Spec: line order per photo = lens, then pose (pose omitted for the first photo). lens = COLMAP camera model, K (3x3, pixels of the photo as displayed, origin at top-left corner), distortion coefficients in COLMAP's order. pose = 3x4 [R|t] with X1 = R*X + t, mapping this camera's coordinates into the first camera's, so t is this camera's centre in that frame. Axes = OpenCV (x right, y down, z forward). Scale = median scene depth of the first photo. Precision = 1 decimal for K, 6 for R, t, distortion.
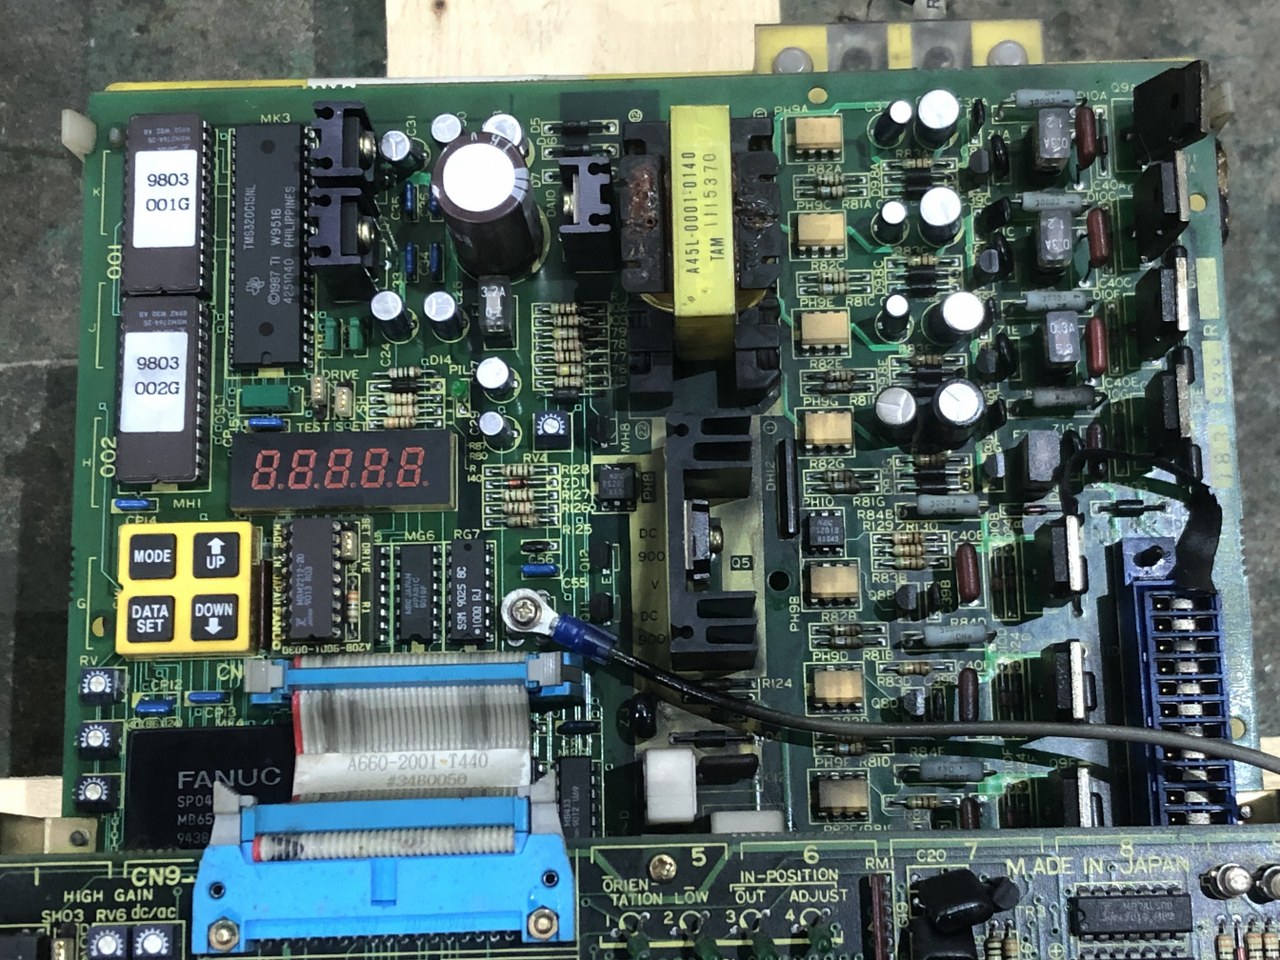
lens RADIAL K [[2177.3, 0, 638.5], [0, 2177.3, 478.5], [0, 0, 1]] dist [0.115537, 0.000000]
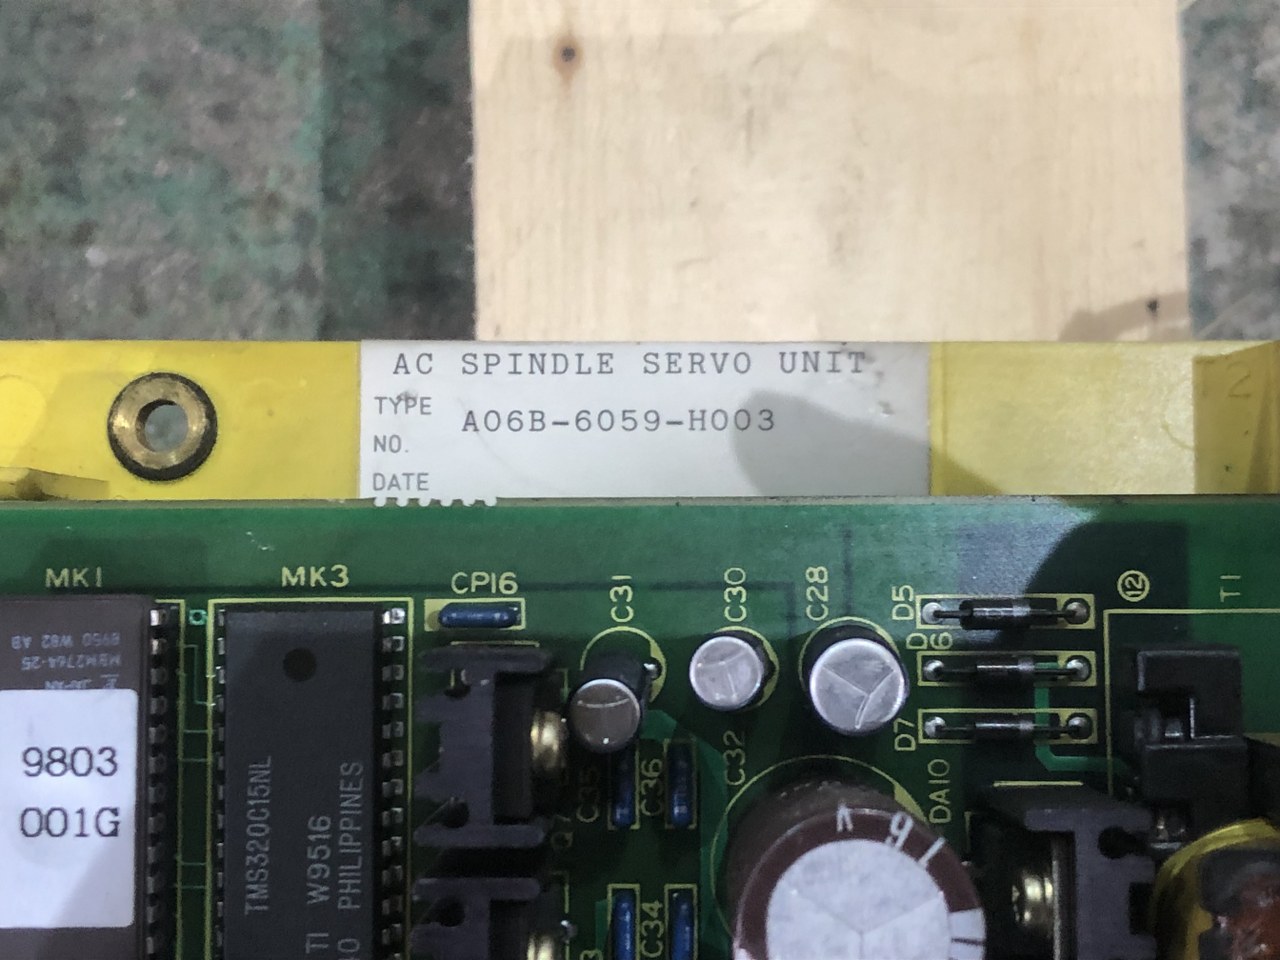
lens RADIAL K [[2177.3, 0, 601.7], [0, 2177.3, 465.0], [0, 0, 1]] dist [0.115537, 0.000000]
pose [[0.999859, 0.013984, 0.009275, -0.167409], [-0.015145, 0.990034, 0.140013, -0.371970], [-0.007225, -0.140134, 0.990106, 0.845179]]
